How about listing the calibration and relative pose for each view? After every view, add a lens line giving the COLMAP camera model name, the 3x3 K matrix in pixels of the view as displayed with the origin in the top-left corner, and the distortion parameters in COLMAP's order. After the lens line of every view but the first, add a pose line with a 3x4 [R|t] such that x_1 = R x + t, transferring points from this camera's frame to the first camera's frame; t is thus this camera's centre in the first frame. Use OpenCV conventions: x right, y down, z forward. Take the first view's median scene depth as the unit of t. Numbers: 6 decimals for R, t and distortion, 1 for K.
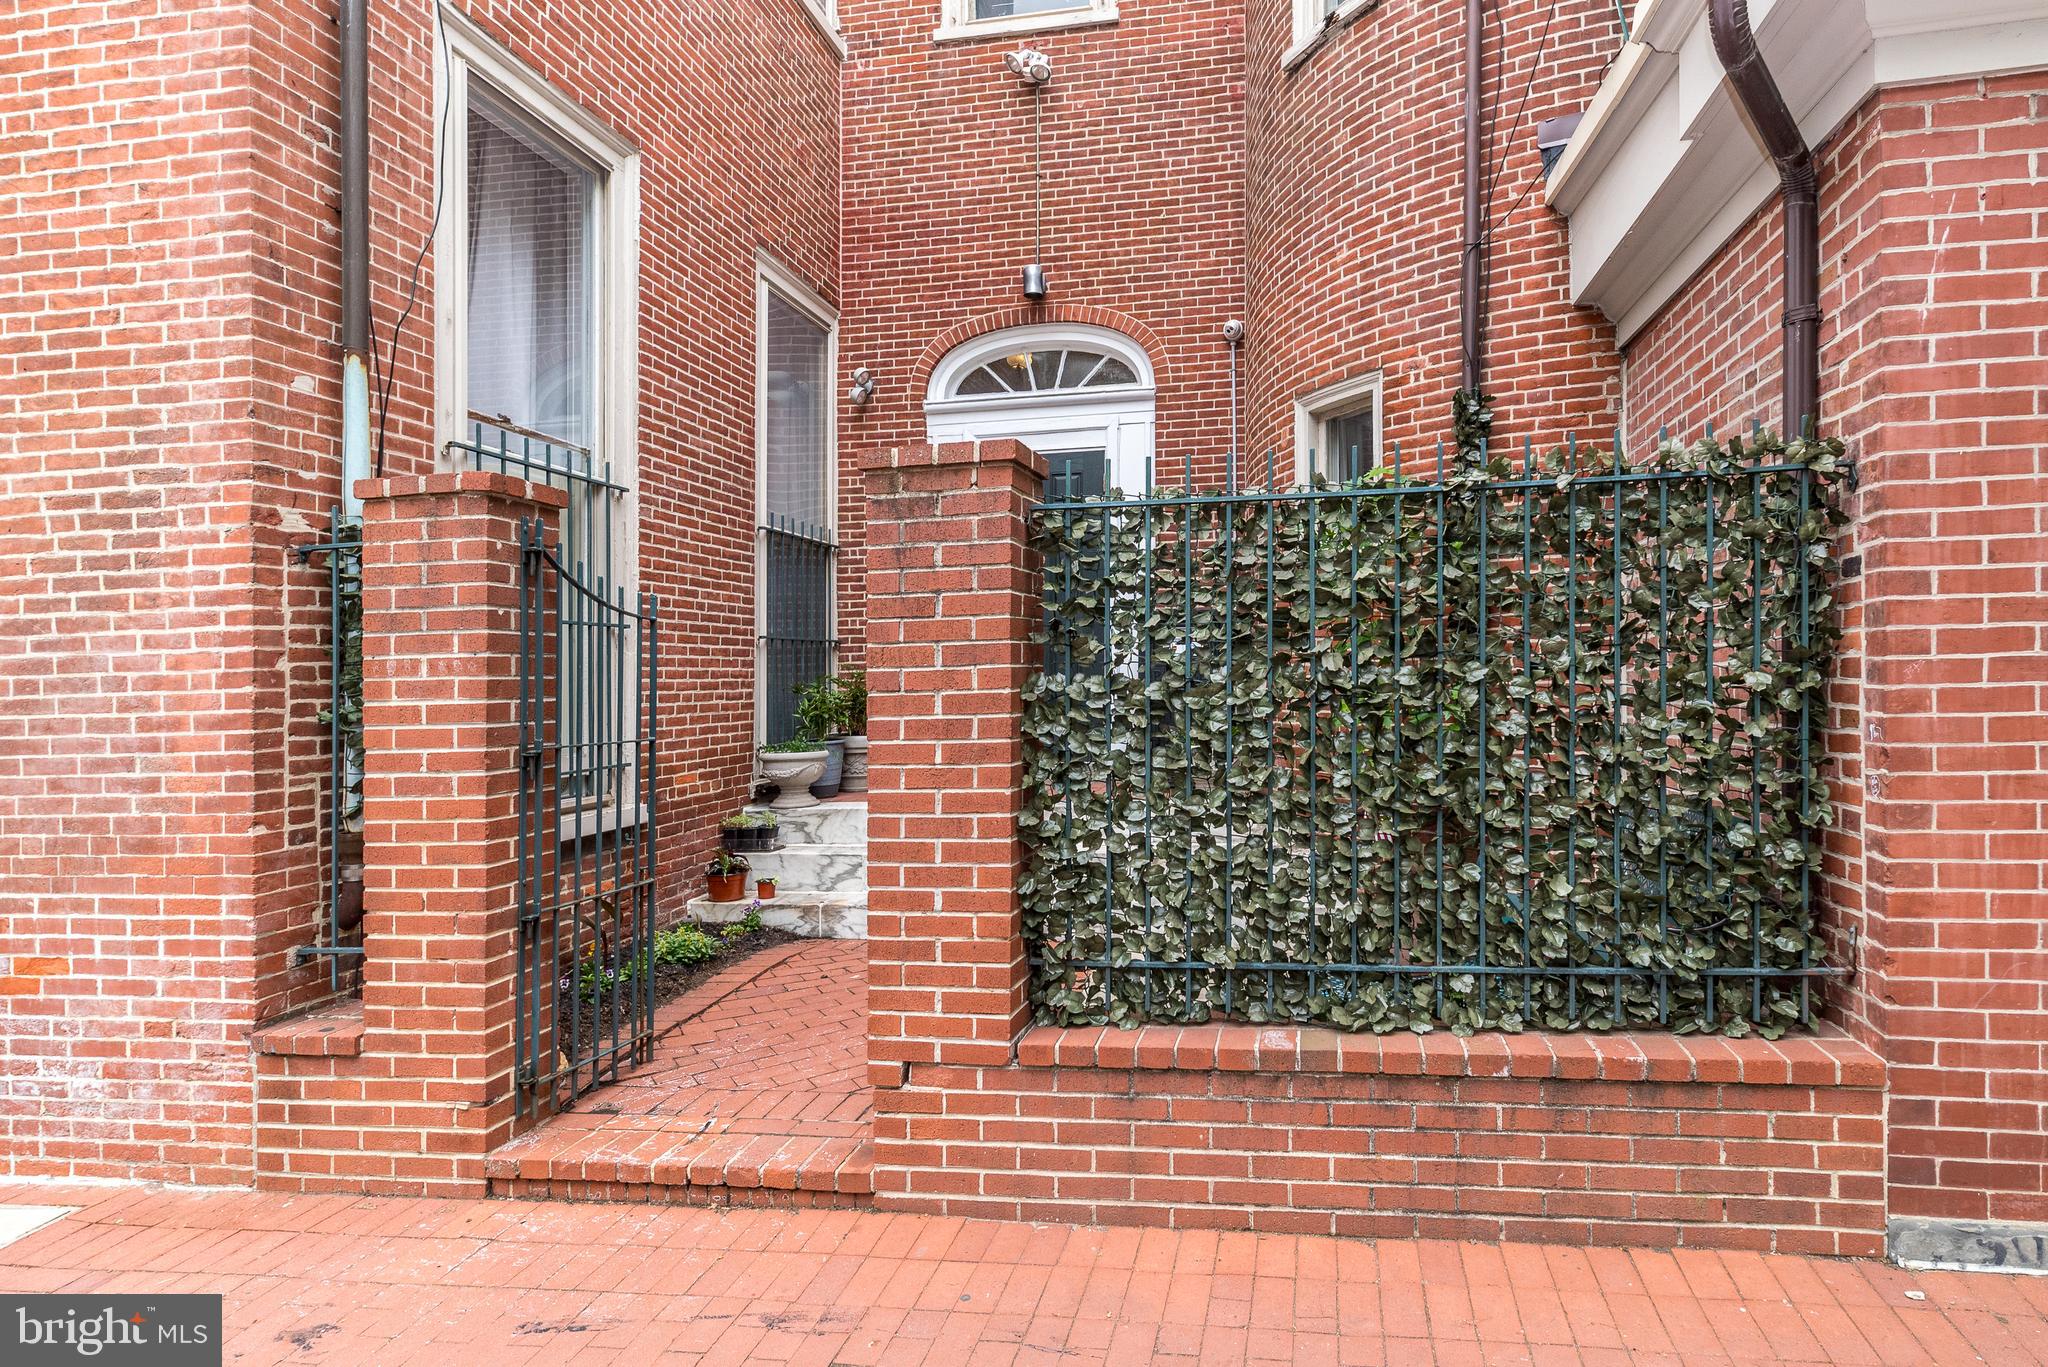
lens RADIAL K [[1088.9, 0, 1139.5], [0, 1088.9, 687.1], [0, 0, 1]] dist [0.009136, -0.000579]
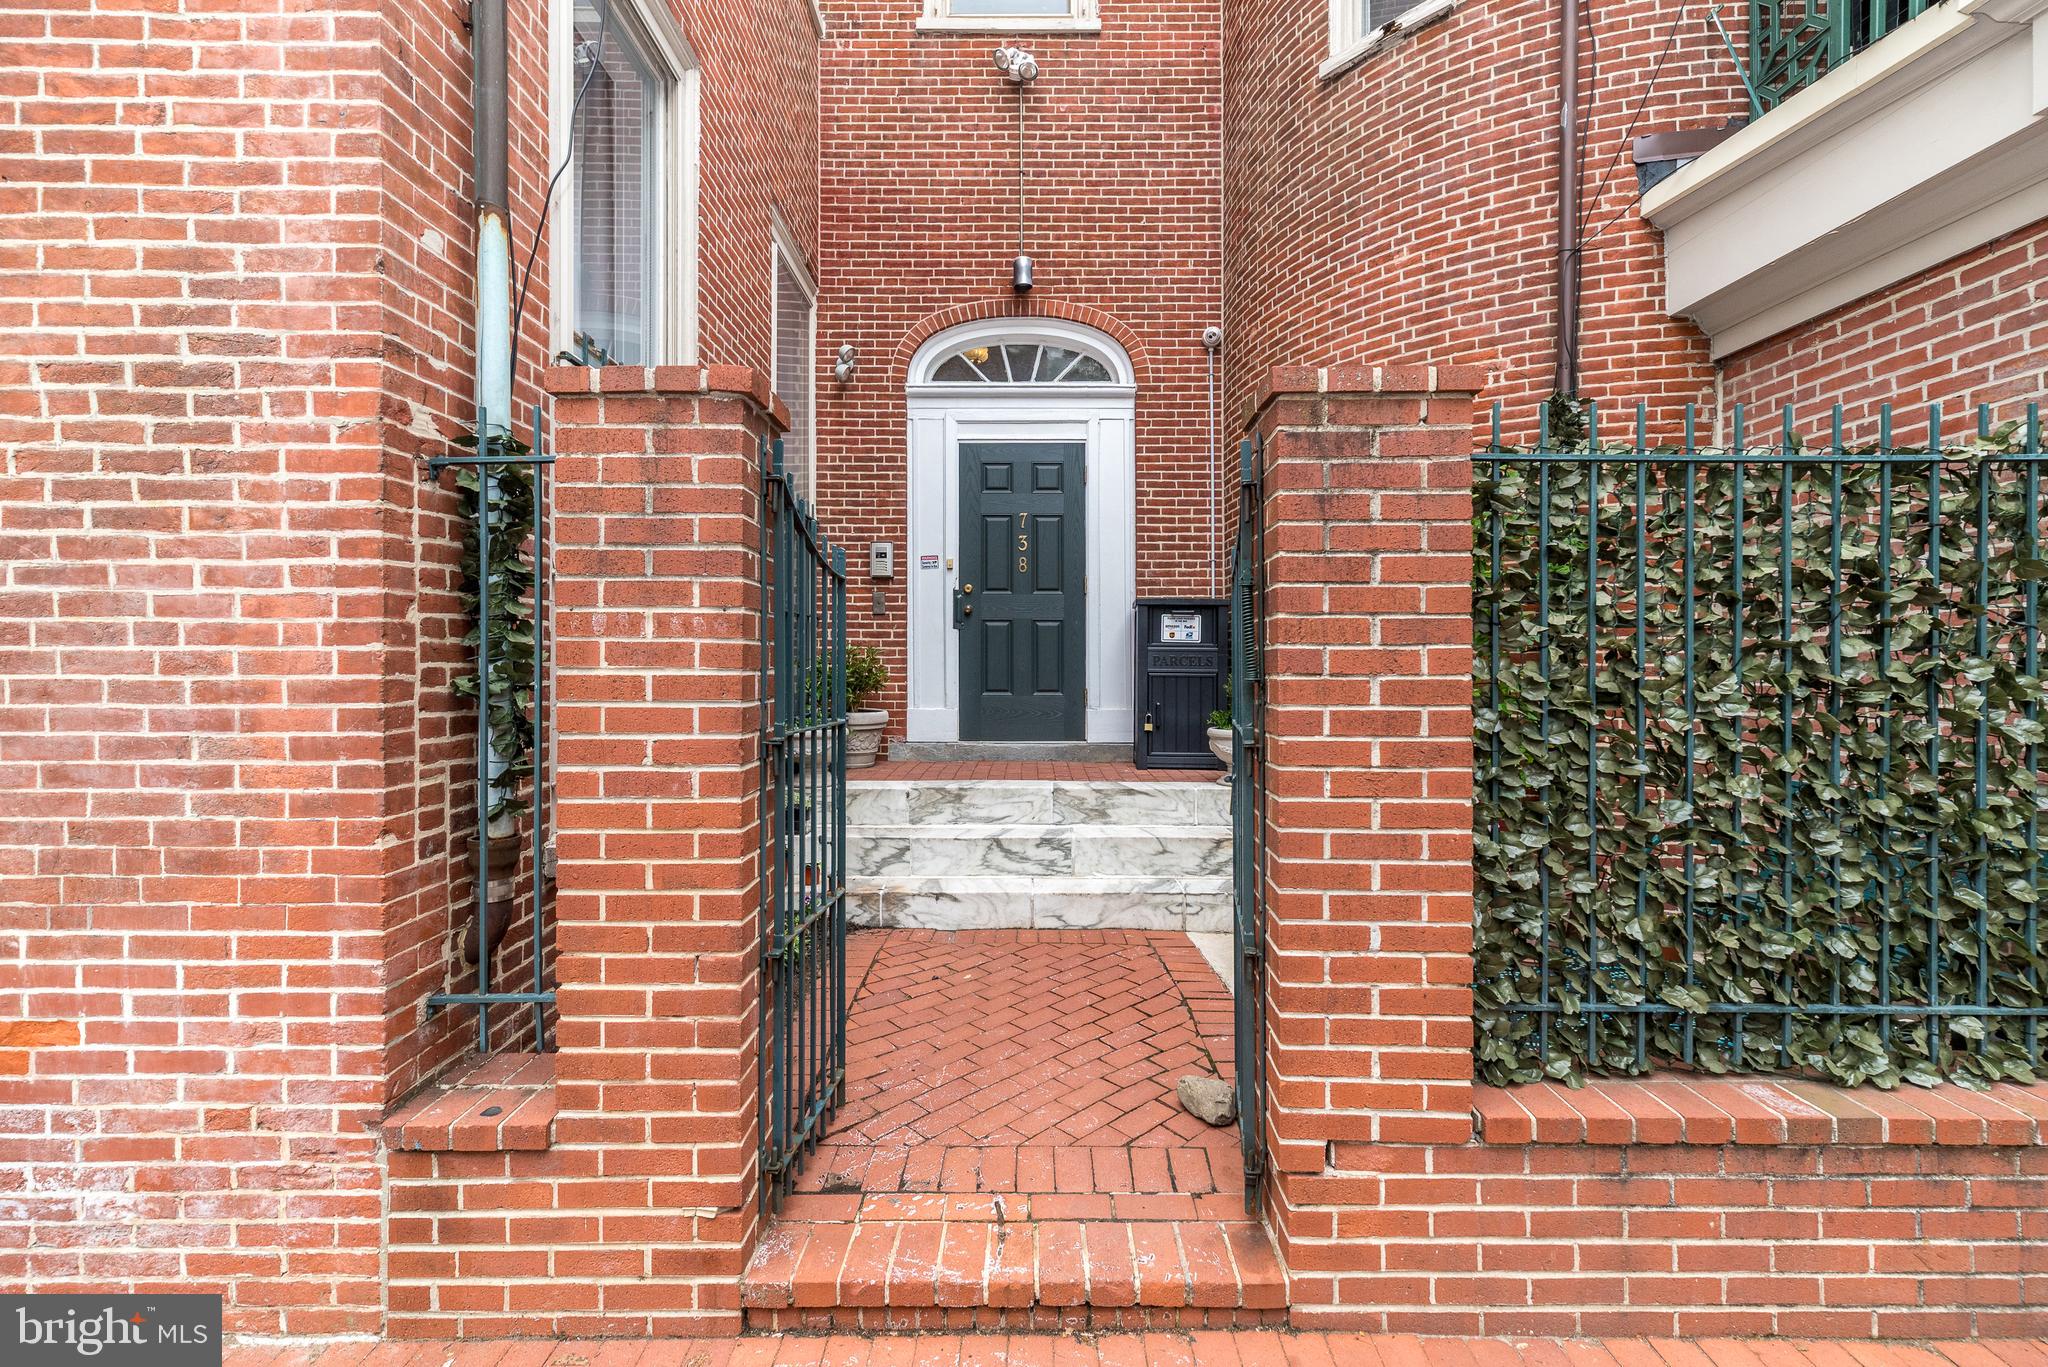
lens RADIAL K [[902.3, 0, 1030.0], [0, 902.3, 683.7], [0, 0, 1]] dist [0.008751, -0.000459]
pose [[0.987911, 0.024424, 0.153083, -0.324709], [-0.026700, 0.999561, 0.012829, 0.004798], [-0.152703, -0.016761, 0.988130, 0.232018]]
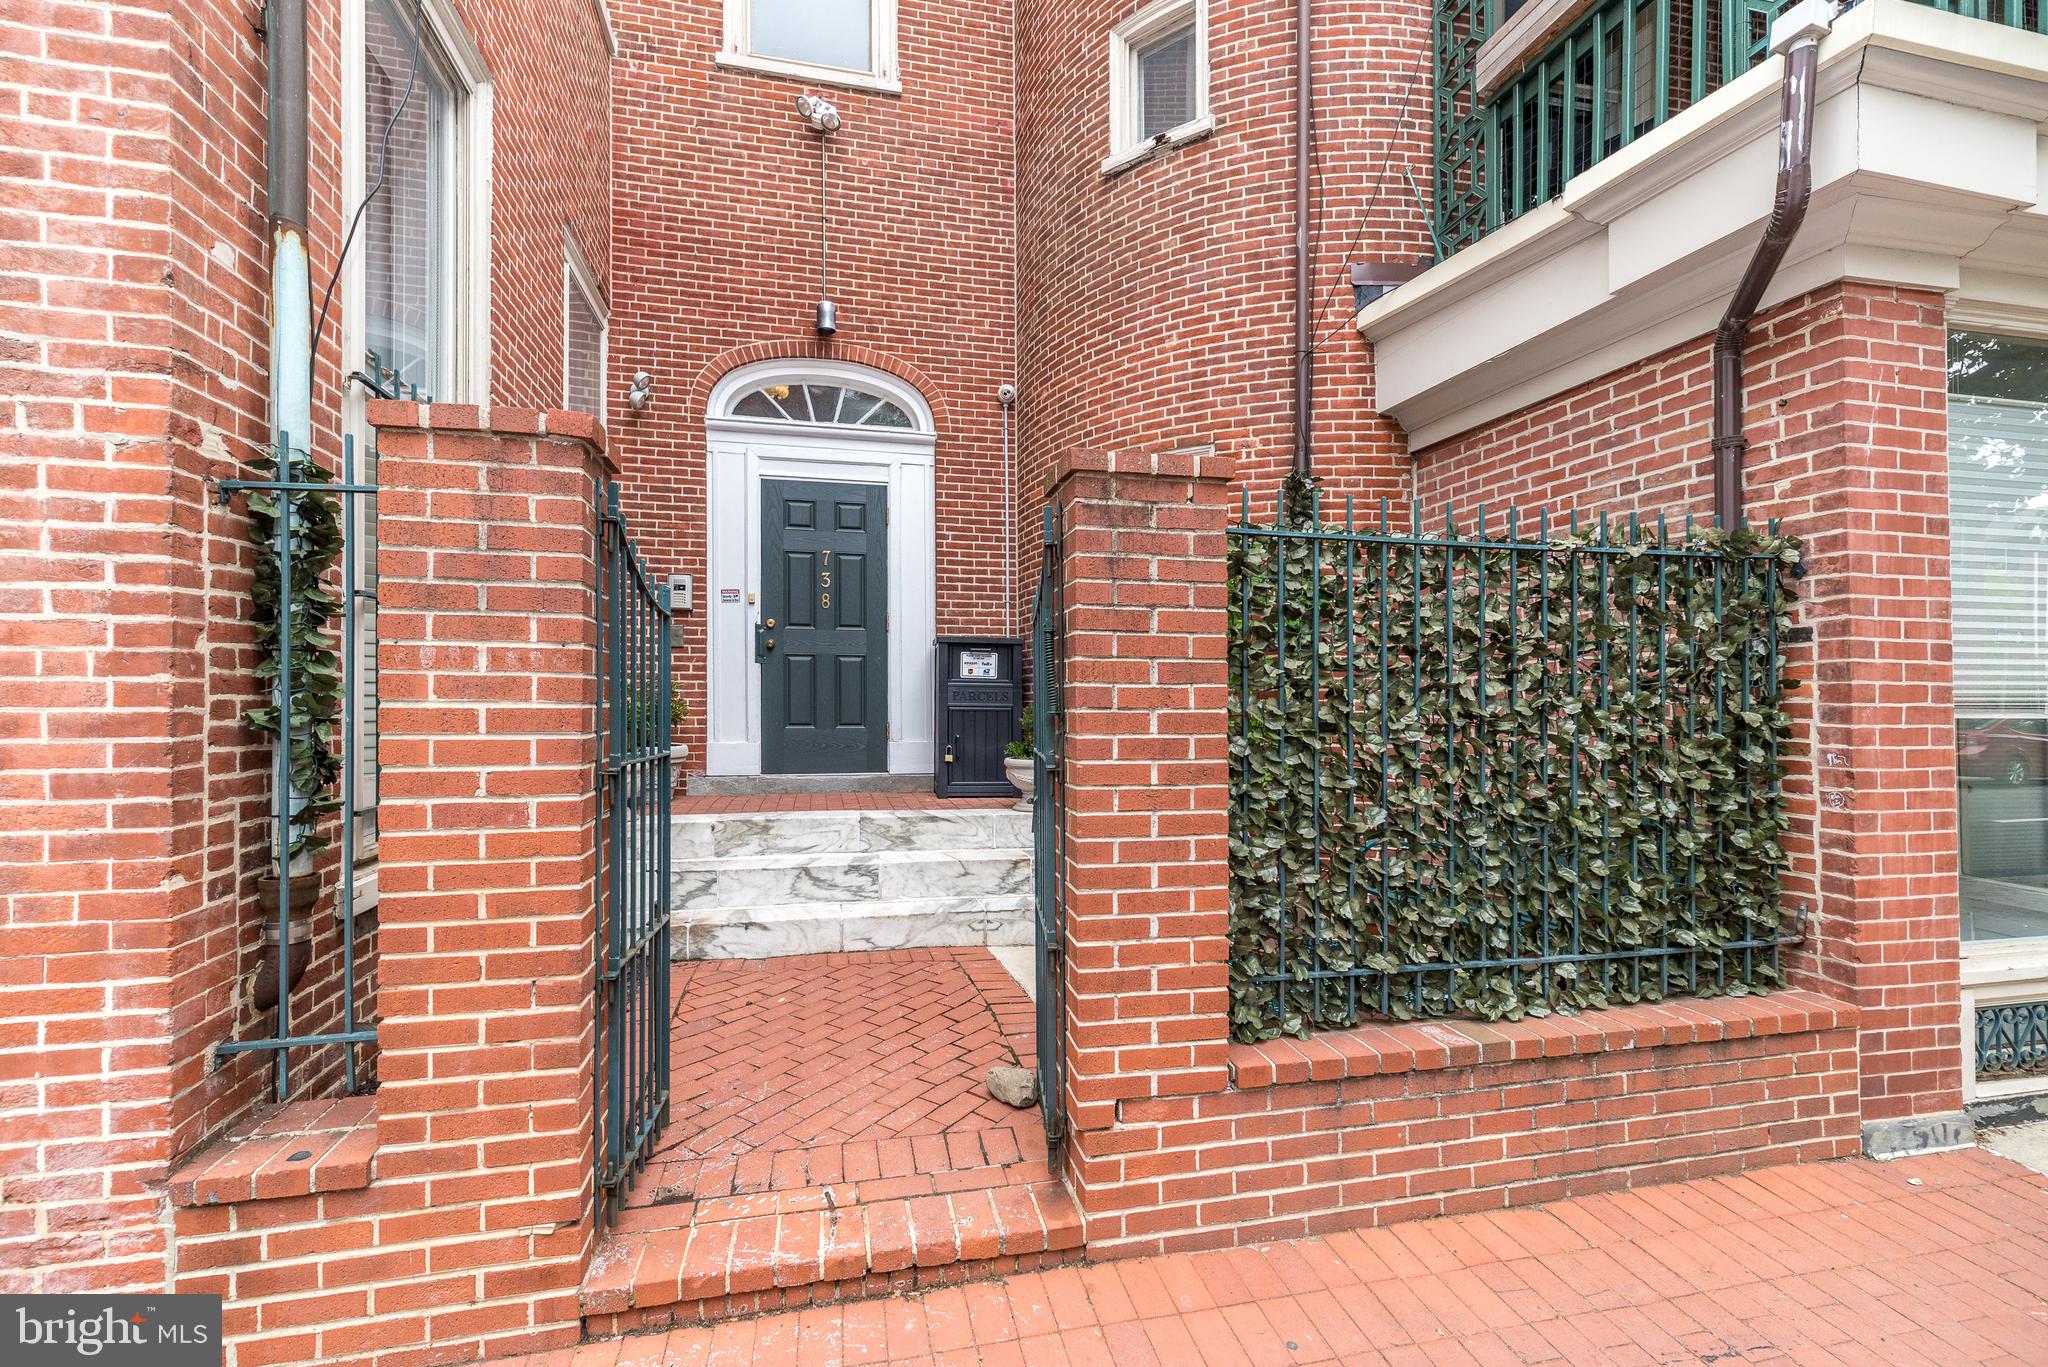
lens RADIAL K [[895.3, 0, 1024.2], [0, 895.3, 708.4], [0, 0, 1]] dist [0.008575, -0.000300]
pose [[0.928426, 0.027168, 0.370521, -0.353877], [-0.027761, 0.999608, -0.003734, 0.005474], [-0.370477, -0.006819, 0.928816, 0.185440]]
